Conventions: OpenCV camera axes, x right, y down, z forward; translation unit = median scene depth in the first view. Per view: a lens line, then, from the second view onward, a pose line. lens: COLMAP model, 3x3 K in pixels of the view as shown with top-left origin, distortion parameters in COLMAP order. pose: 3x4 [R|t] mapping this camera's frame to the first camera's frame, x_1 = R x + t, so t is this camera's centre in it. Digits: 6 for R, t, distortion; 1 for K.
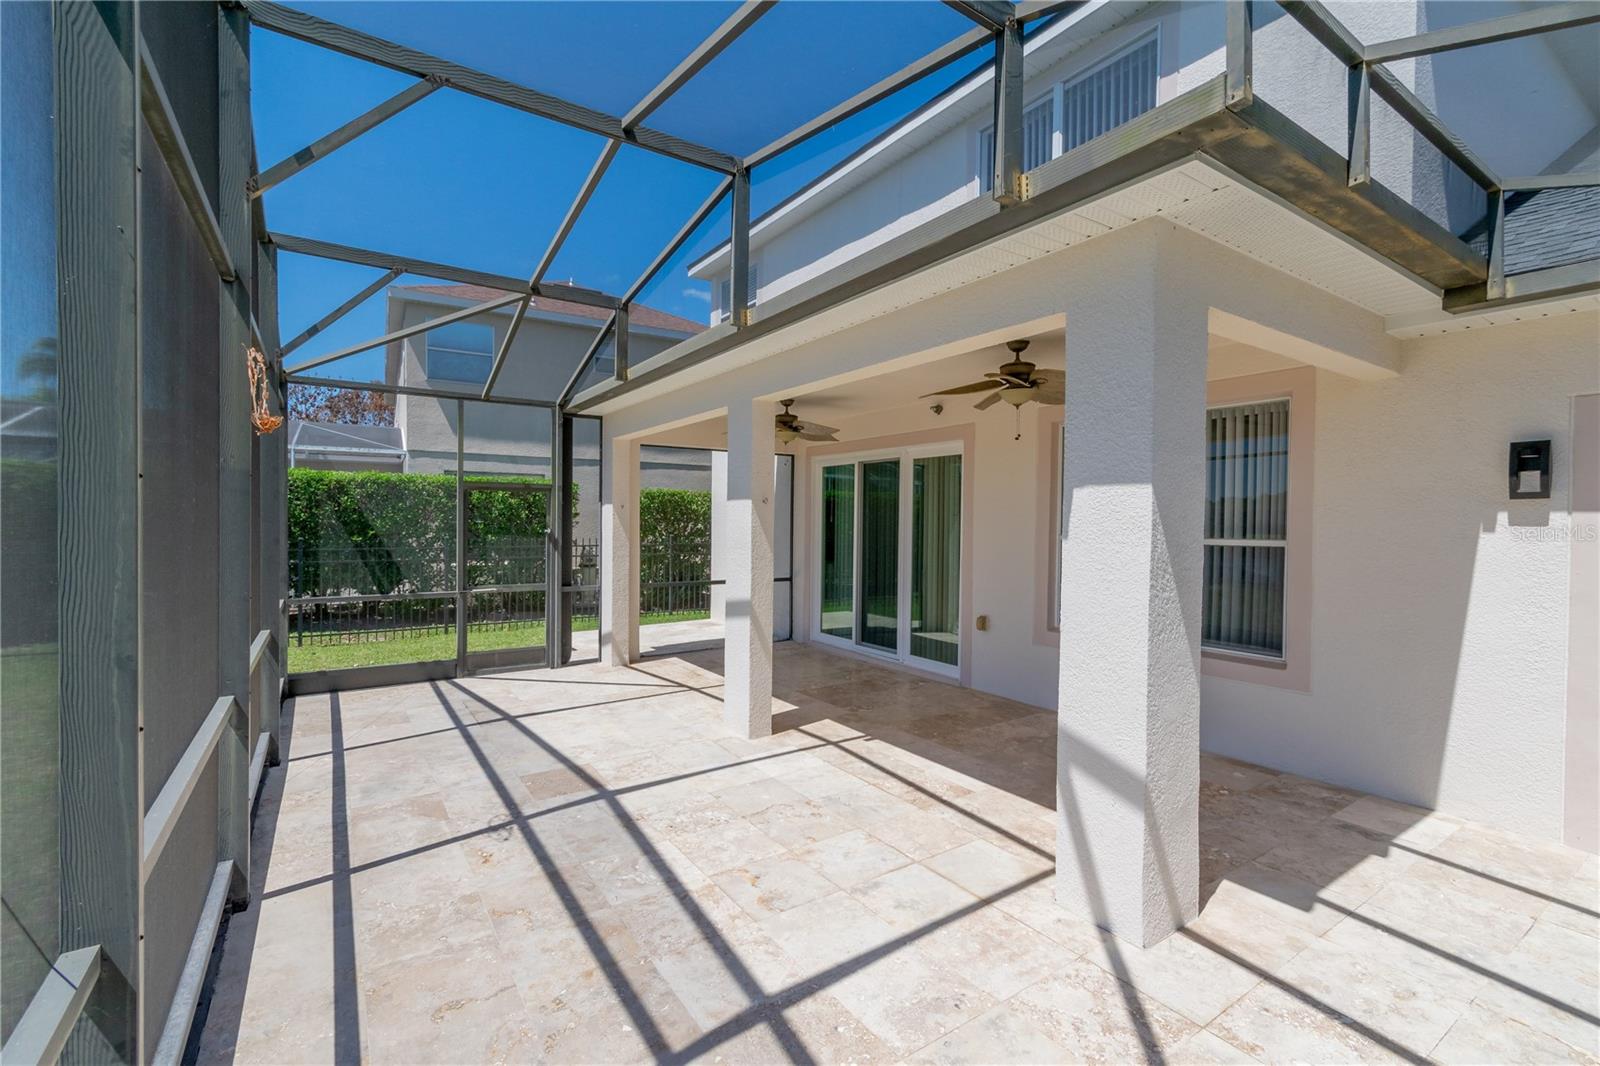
lens RADIAL K [[708.9, 0, 810.7], [0, 708.9, 535.3], [0, 0, 1]] dist [0.001615, -0.000471]
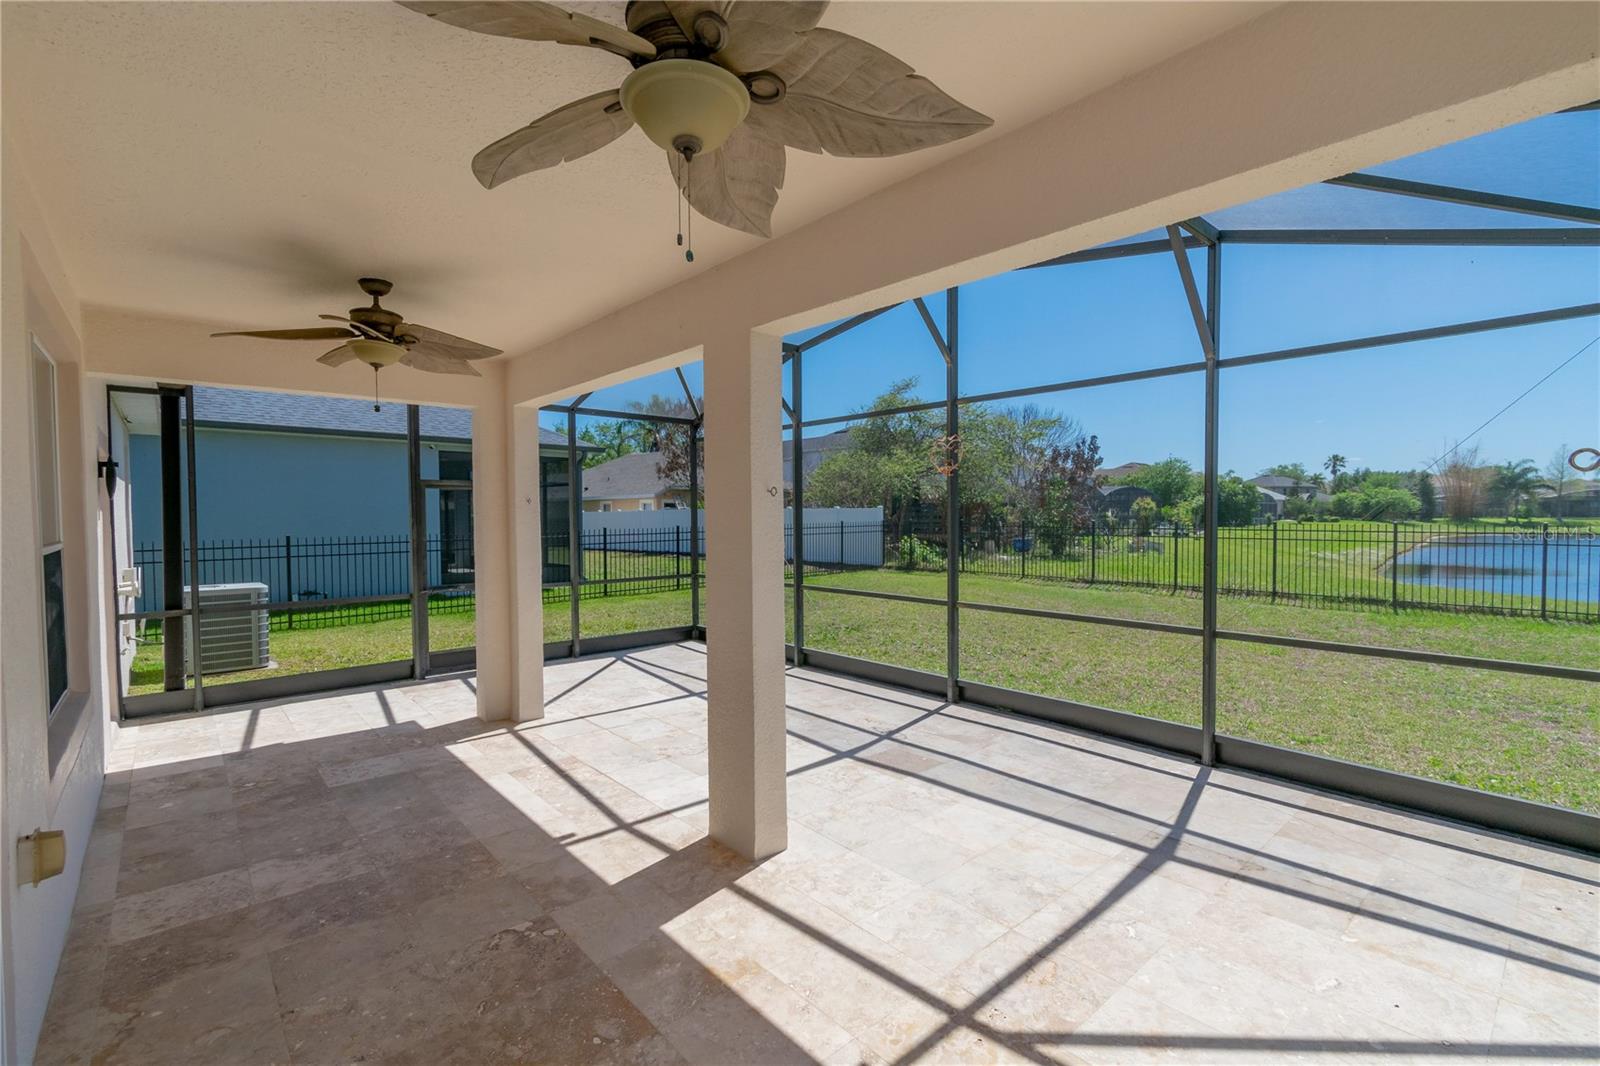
lens RADIAL K [[708.9, 0, 808.0], [0, 708.9, 533.1], [0, 0, 1]] dist [0.001615, -0.000471]
pose [[-0.991057, -0.000423, -0.133438, -0.073747], [-0.006525, 0.998952, 0.045301, -0.049250], [0.133279, 0.045766, -0.990021, 2.127241]]
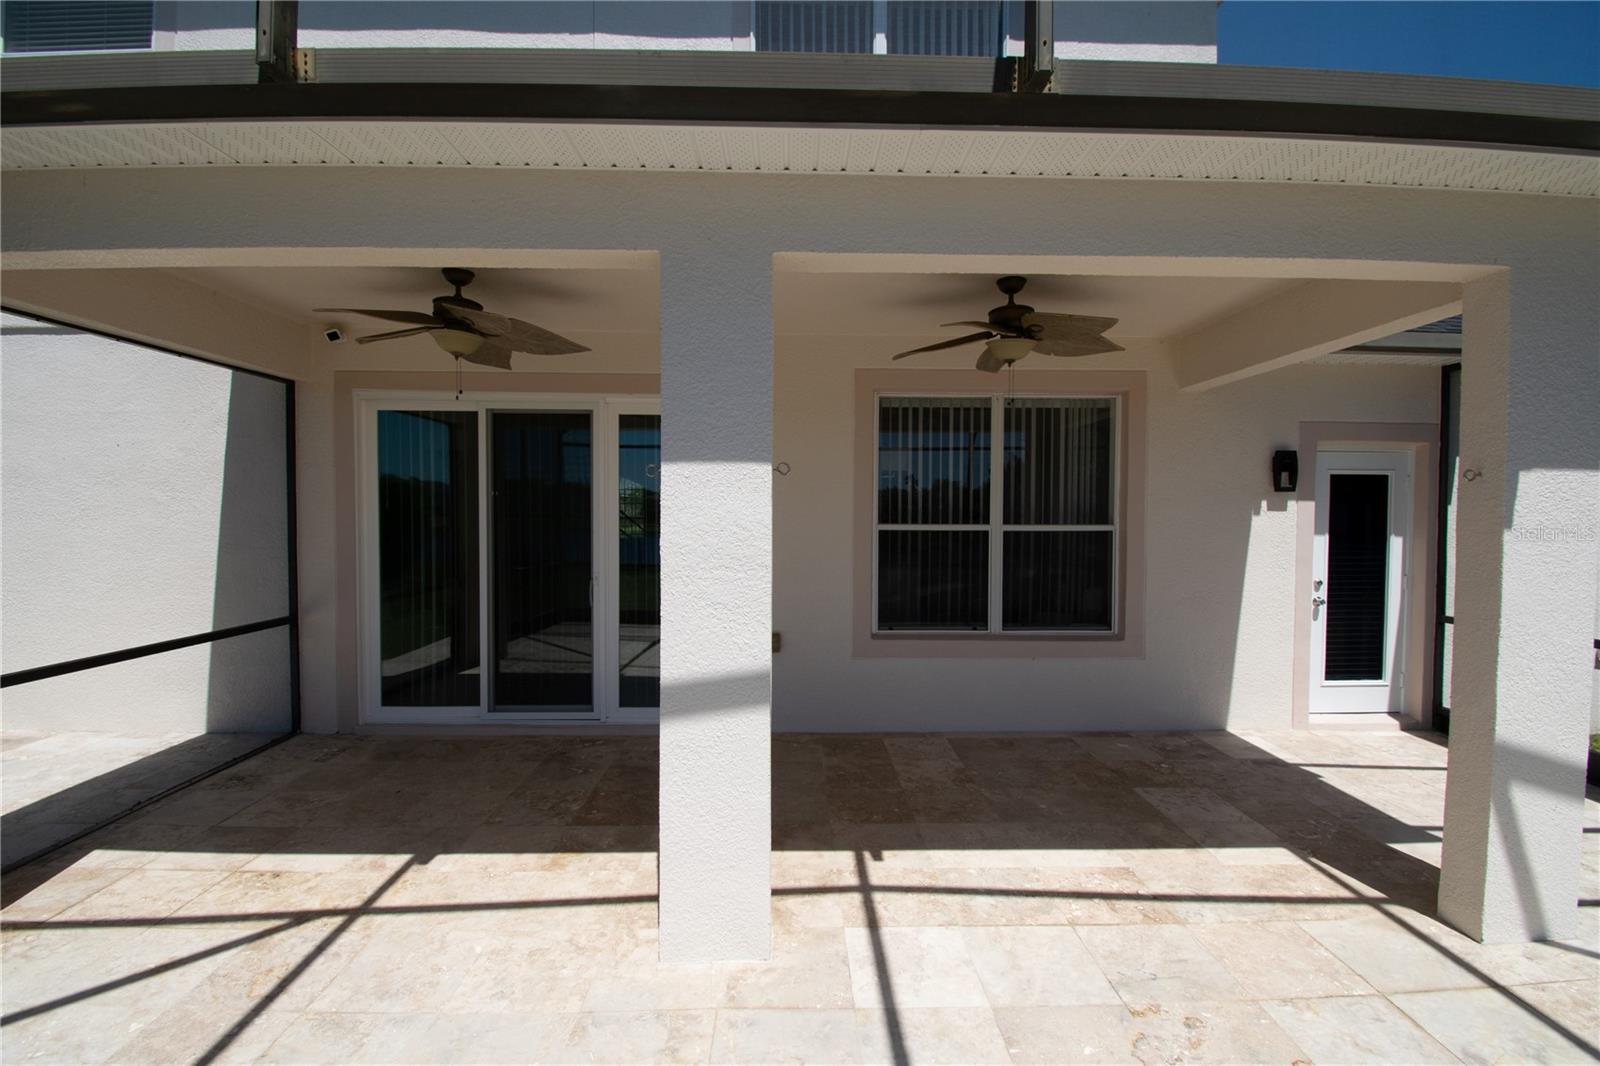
lens RADIAL K [[708.9, 0, 804.7], [0, 708.9, 541.1], [0, 0, 1]] dist [0.001615, -0.000471]
pose [[0.543032, -0.043028, 0.838609, -0.585774], [0.018485, 0.999057, 0.039291, -0.022348], [-0.839509, -0.005834, 0.543315, 0.891547]]
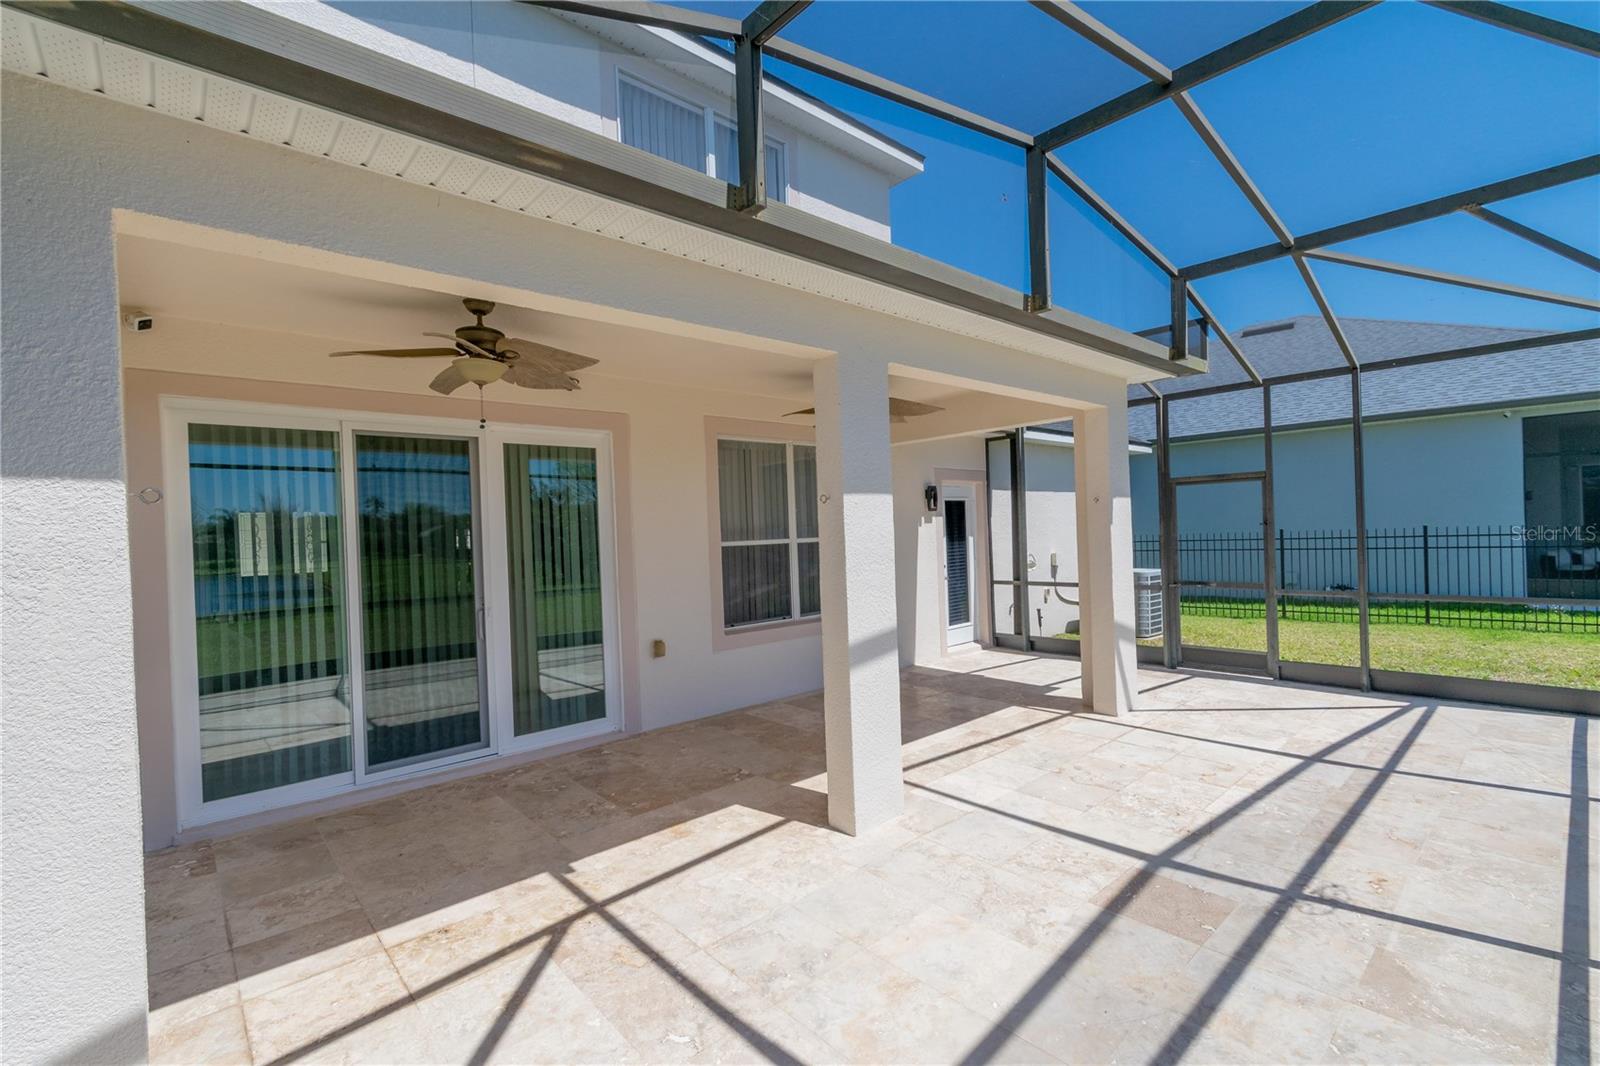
lens RADIAL K [[708.9, 0, 805.7], [0, 708.9, 538.8], [0, 0, 1]] dist [0.001615, -0.000471]
pose [[-0.140650, -0.017413, 0.989906, -1.010940], [0.054287, 0.998206, 0.025273, -0.035695], [-0.988570, 0.057293, -0.139452, 1.481983]]
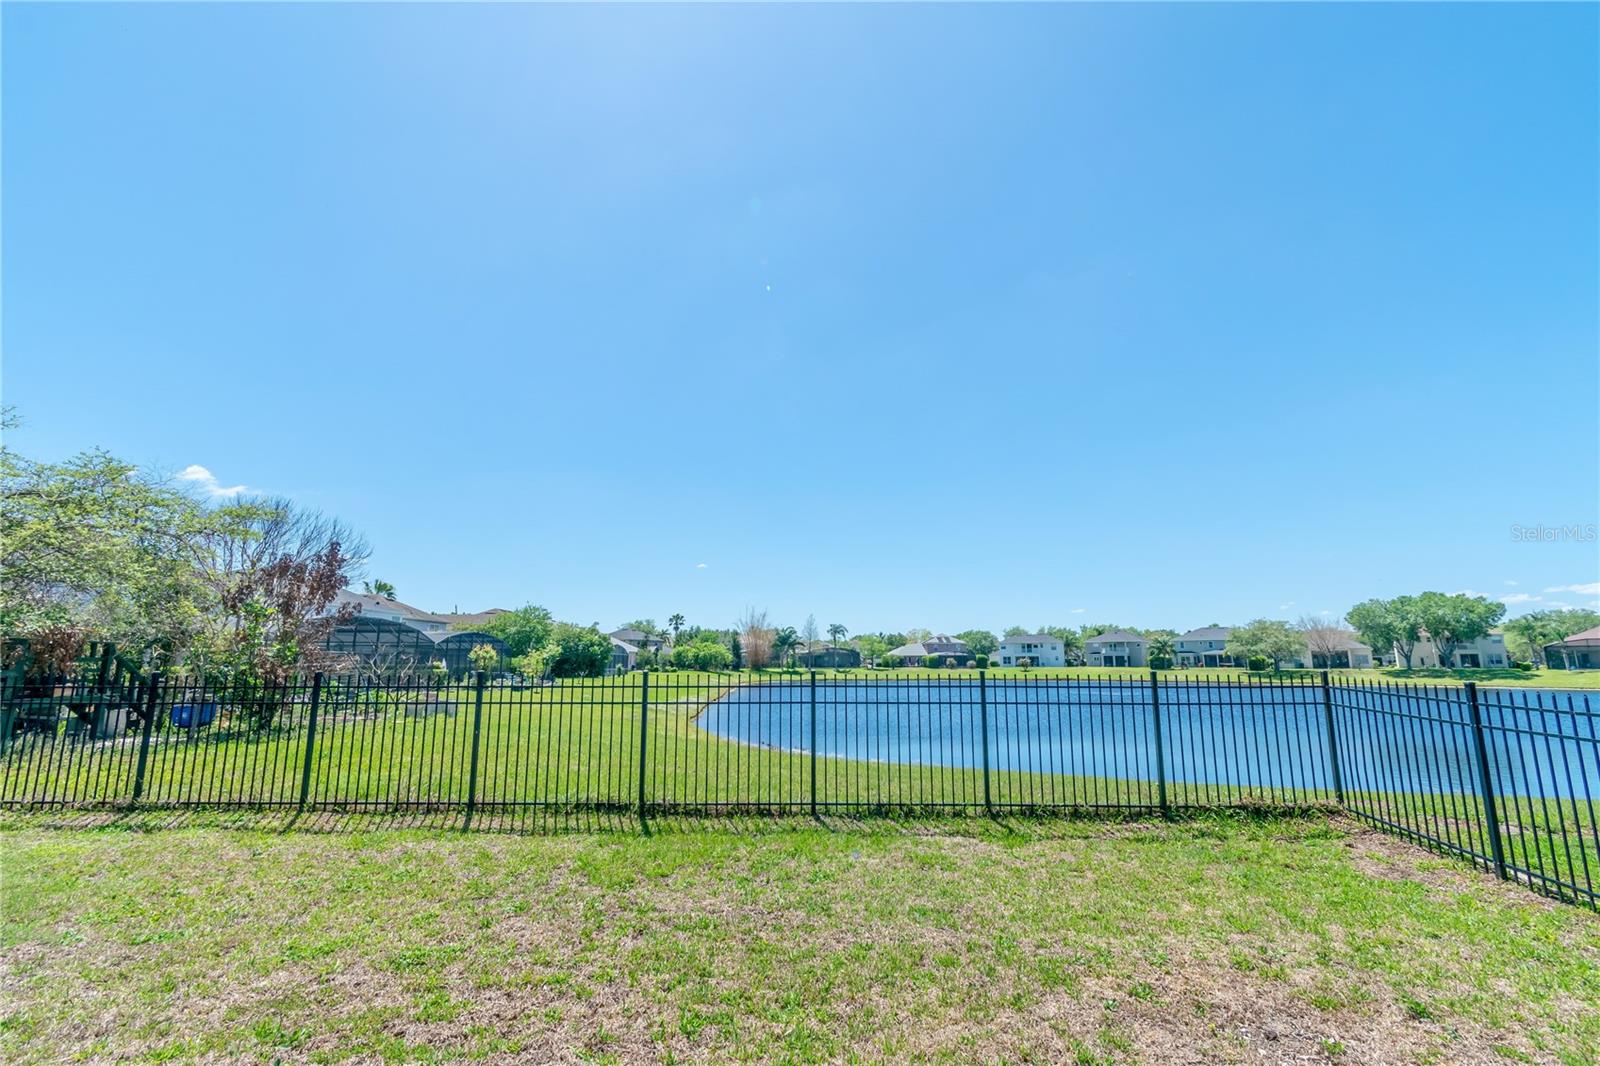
lens RADIAL K [[708.9, 0, 808.7], [0, 708.9, 544.2], [0, 0, 1]] dist [0.001615, -0.000471]
pose [[-0.584017, -0.142004, -0.799224, -1.619368], [-0.019368, 0.986737, -0.161168, -0.014436], [0.811511, -0.078645, -0.579021, 0.958758]]
